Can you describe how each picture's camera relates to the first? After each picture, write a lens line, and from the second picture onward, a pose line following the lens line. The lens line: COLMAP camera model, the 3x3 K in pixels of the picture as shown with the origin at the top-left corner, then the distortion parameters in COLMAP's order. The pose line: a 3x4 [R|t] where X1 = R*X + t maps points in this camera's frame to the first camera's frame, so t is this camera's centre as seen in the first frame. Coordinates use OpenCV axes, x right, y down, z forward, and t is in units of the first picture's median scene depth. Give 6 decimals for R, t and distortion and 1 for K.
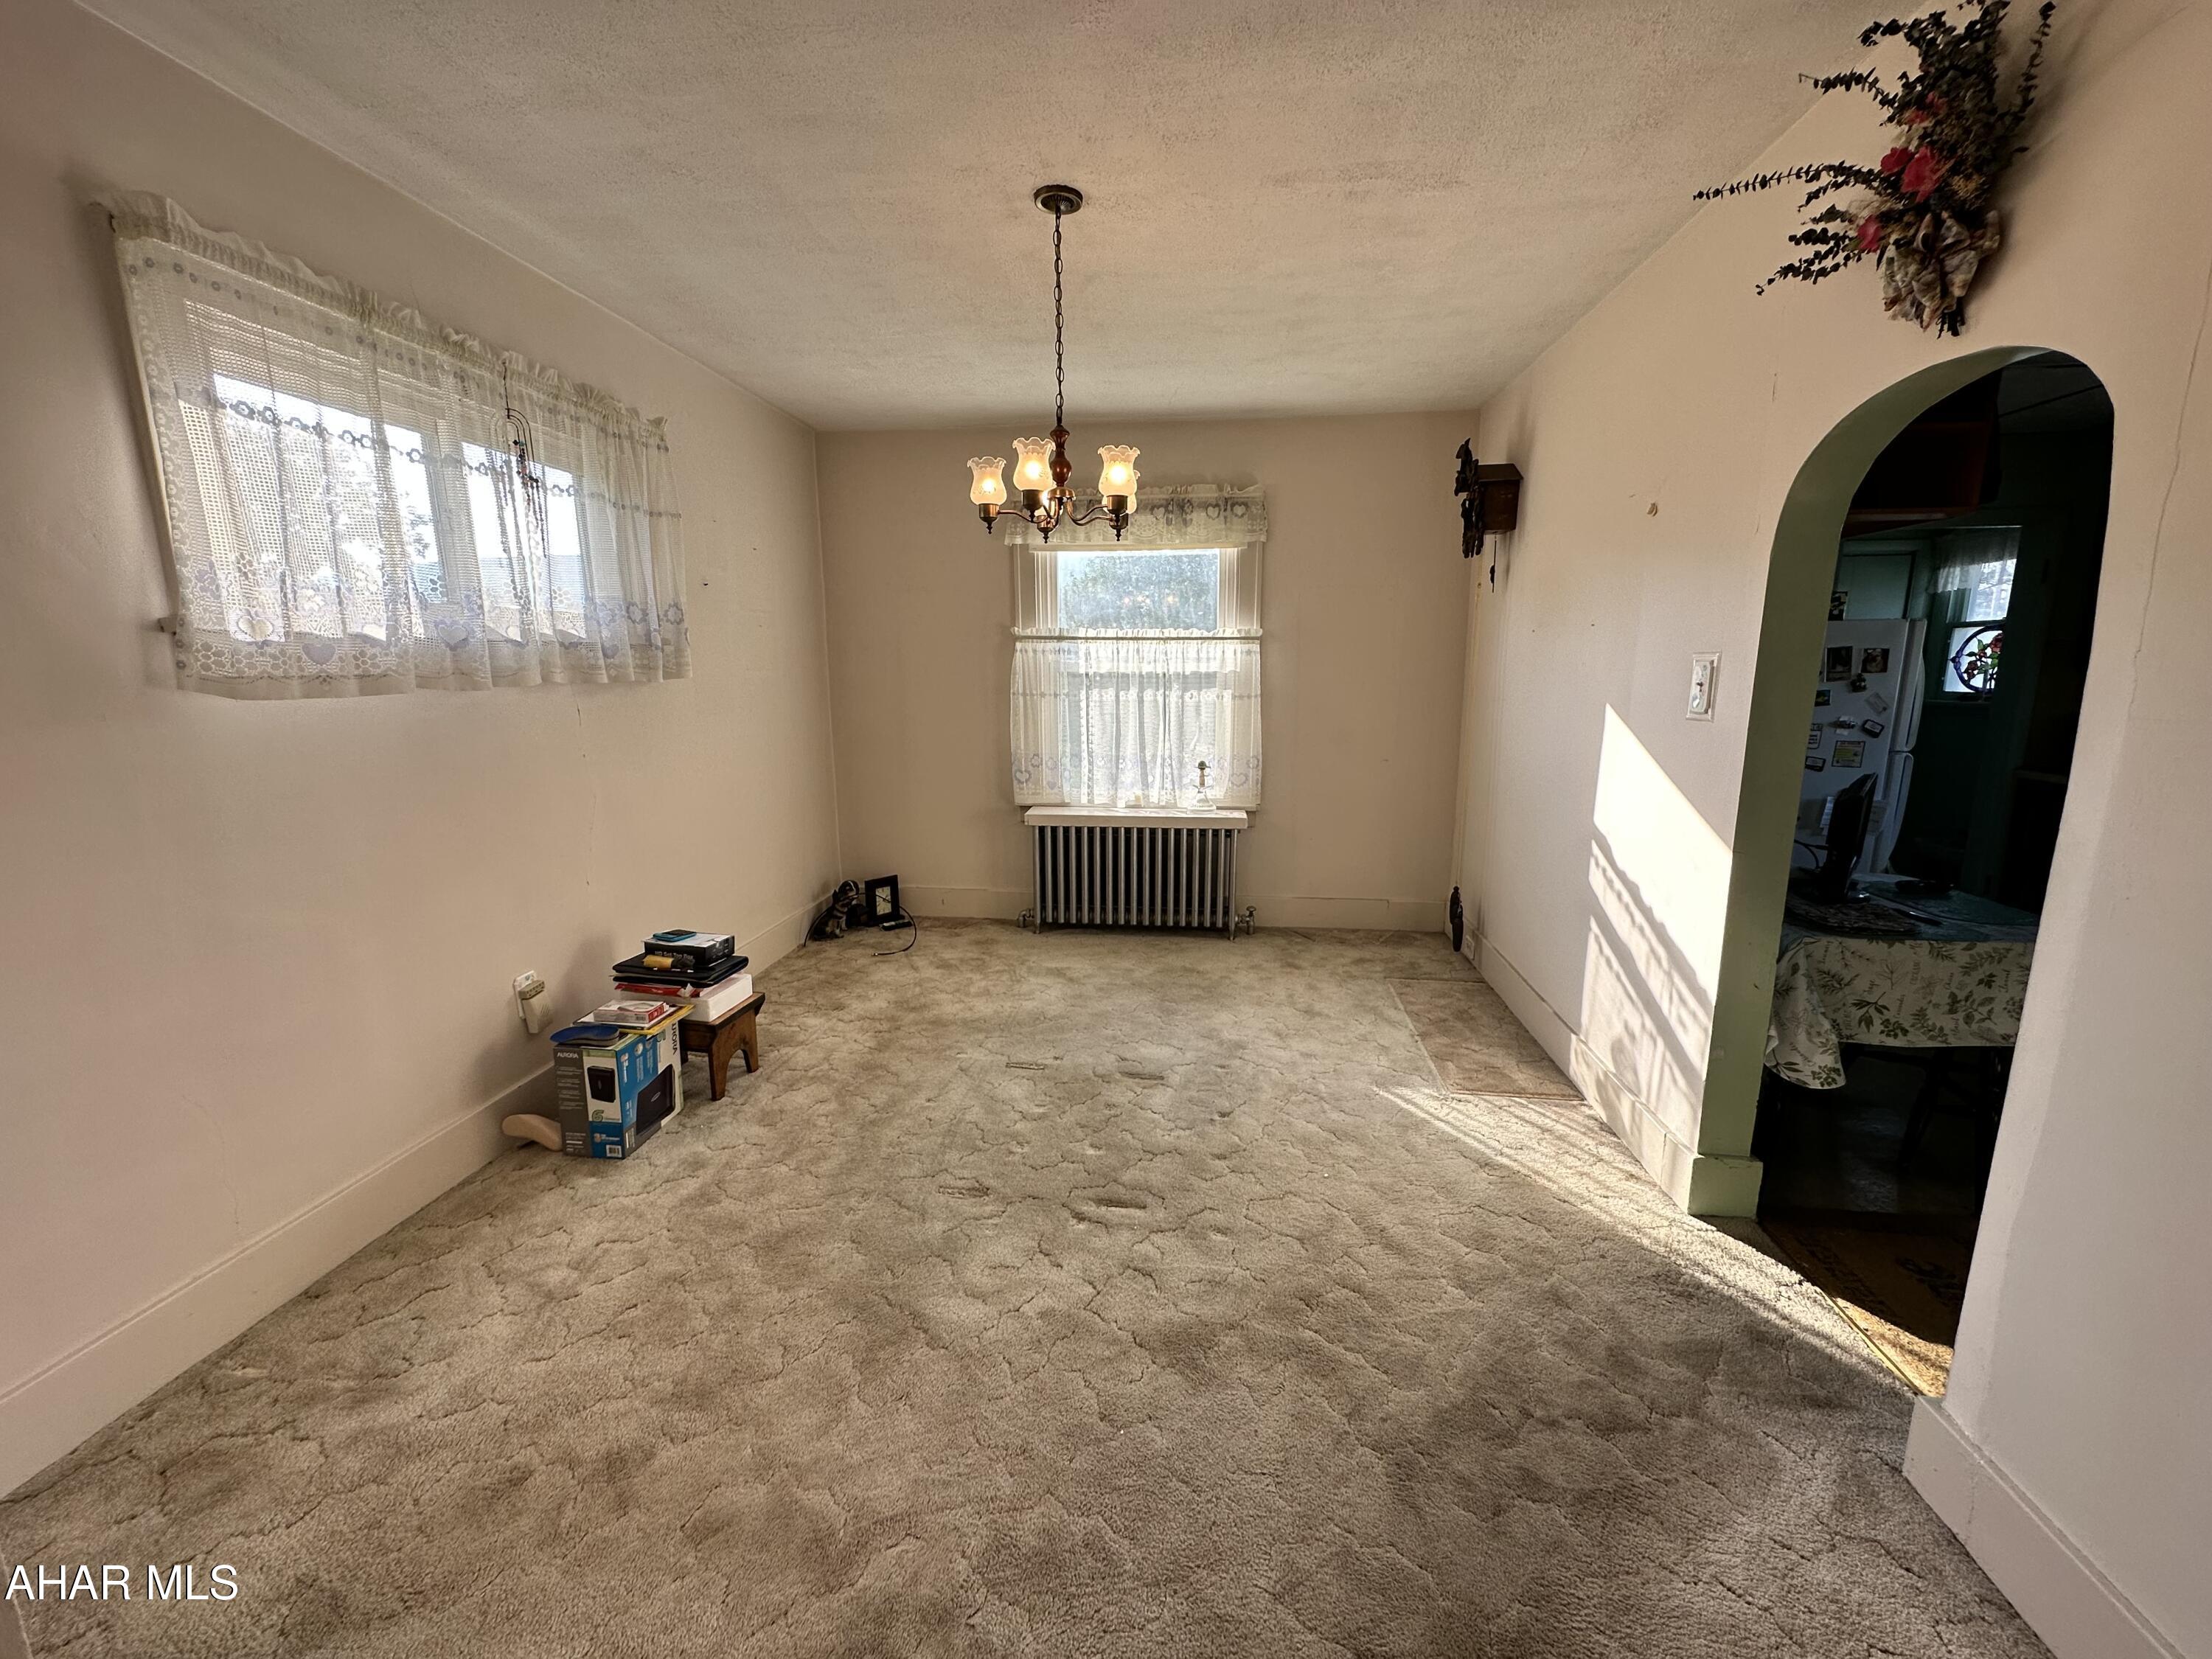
lens RADIAL K [[883.8, 0, 1108.3], [0, 883.8, 833.5], [0, 0, 1]] dist [-0.000291, -0.000166]
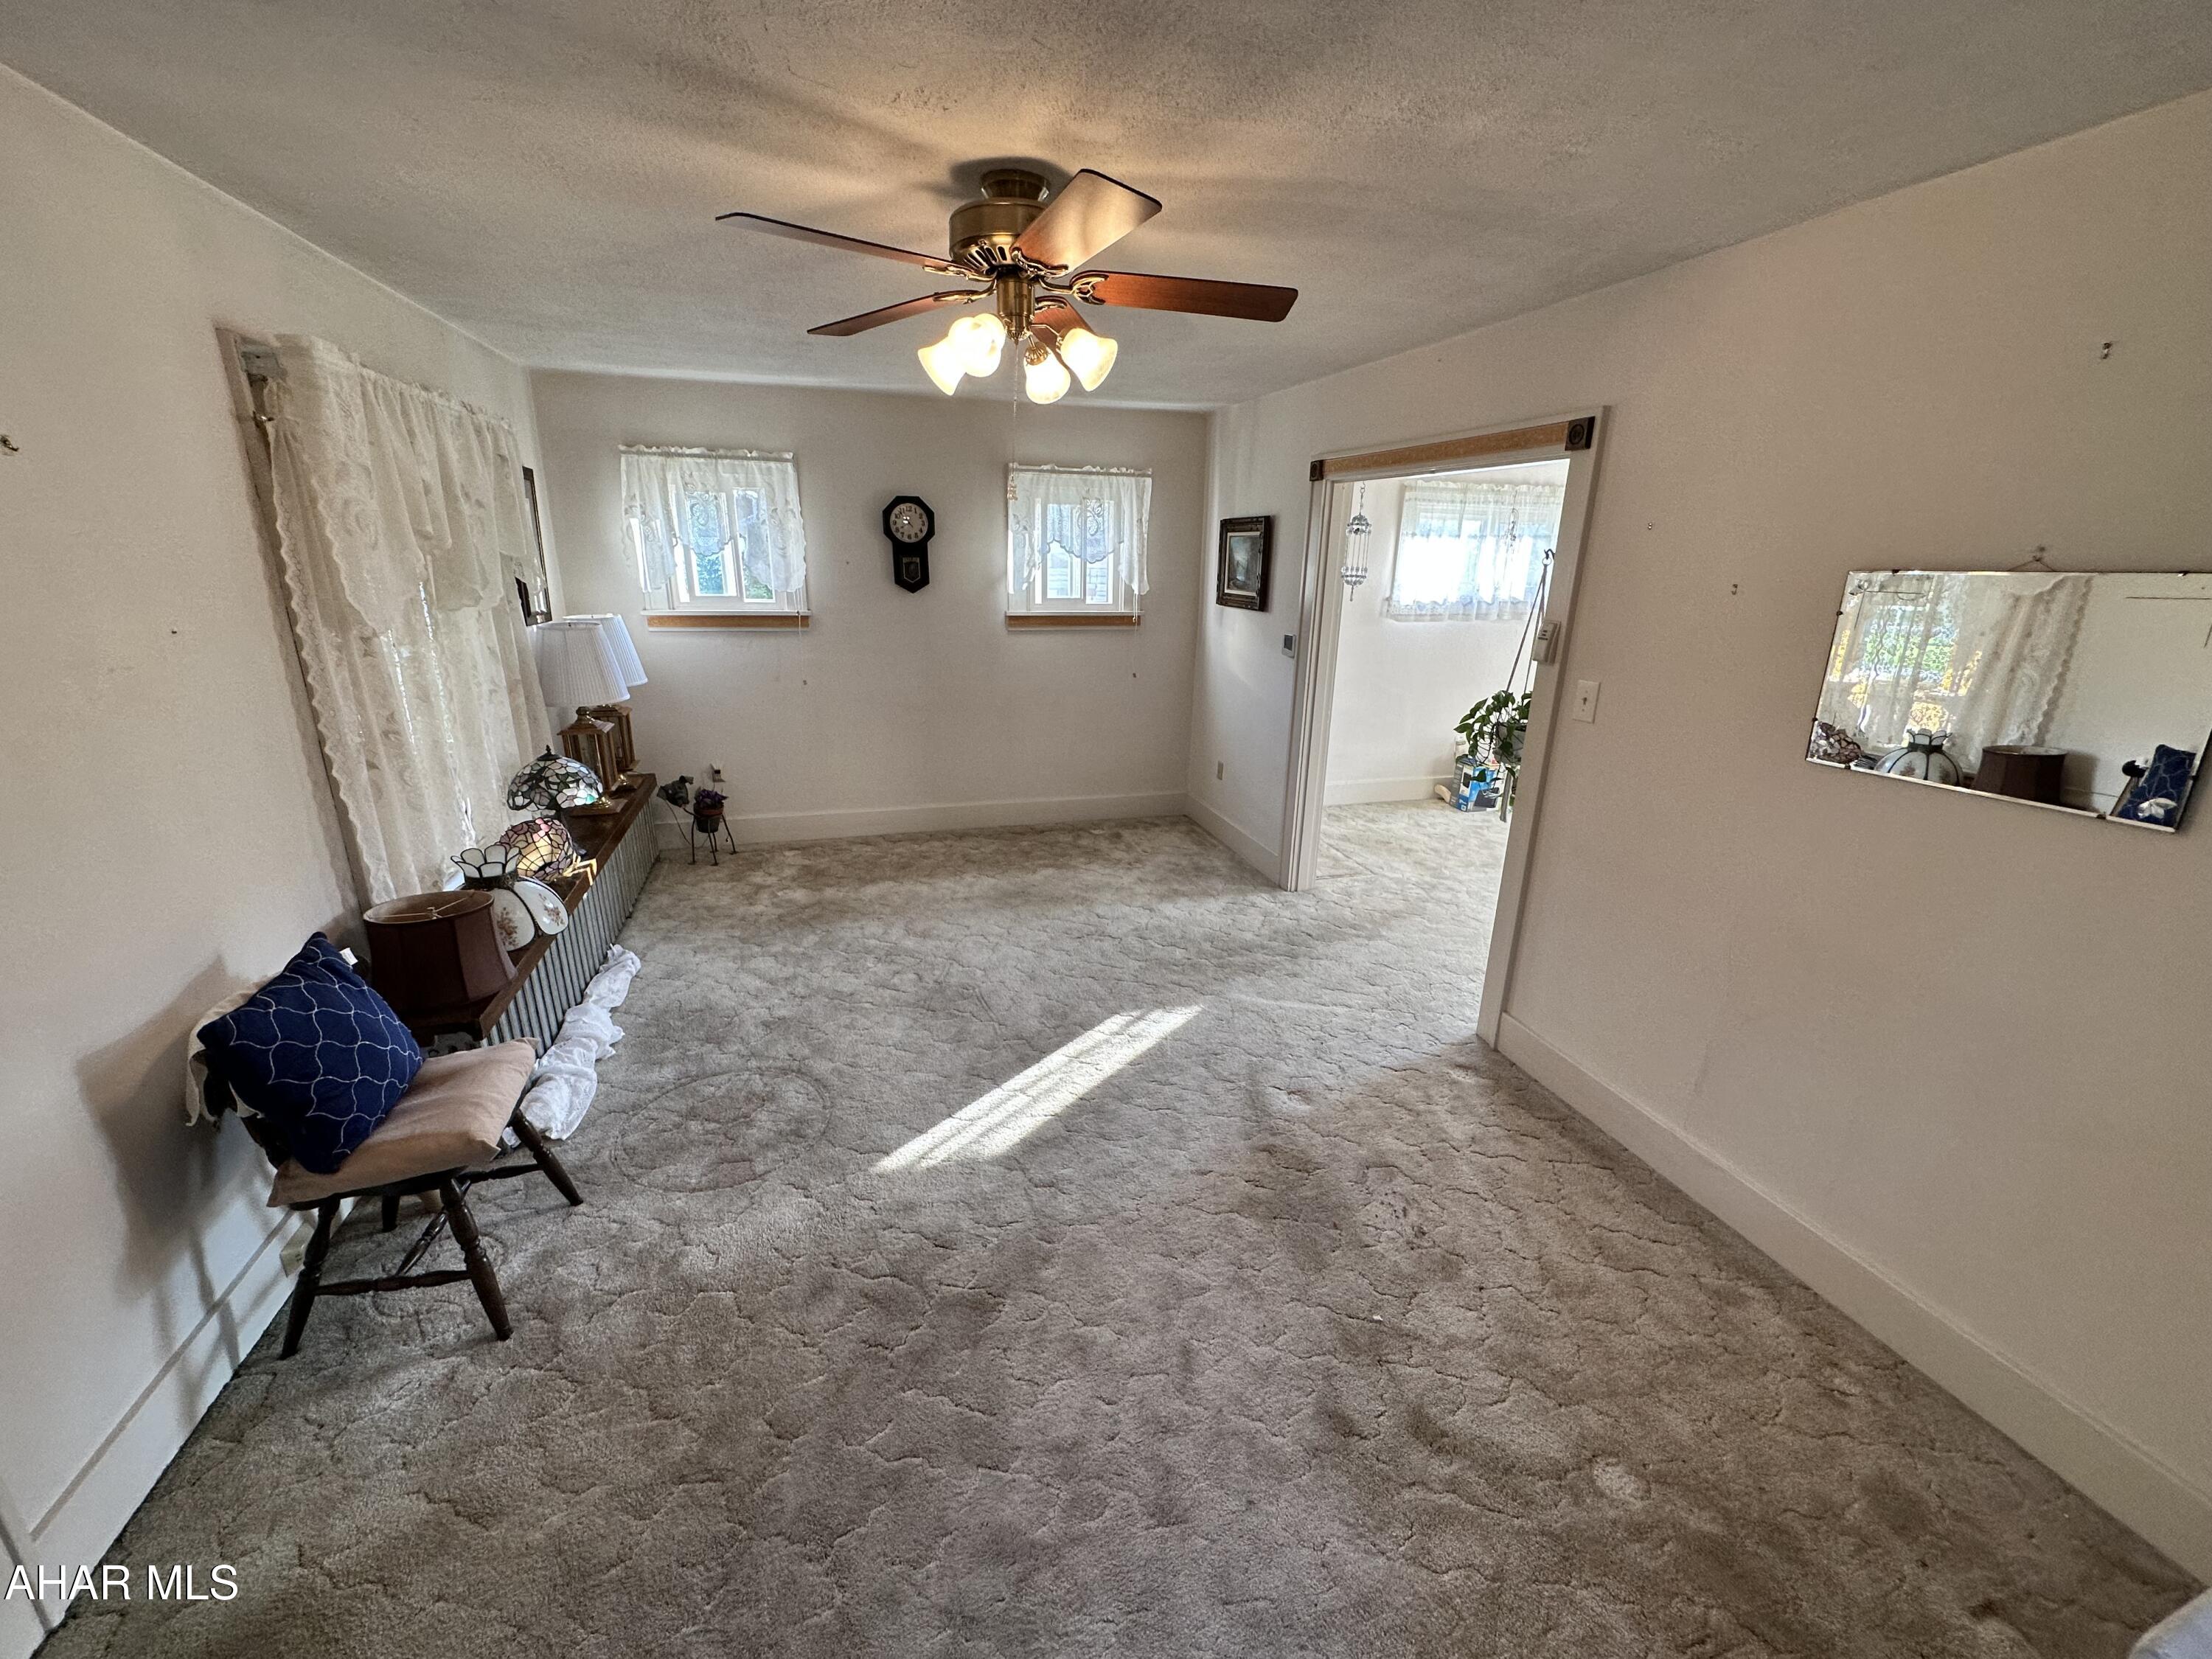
lens RADIAL K [[883.8, 0, 1104.4], [0, 883.8, 828.6], [0, 0, 1]] dist [-0.000291, -0.000166]
pose [[0.403232, 0.288715, -0.868359, 1.395581], [-0.194486, 0.954284, 0.226972, 0.047494], [0.894192, 0.077361, 0.440949, -1.159928]]
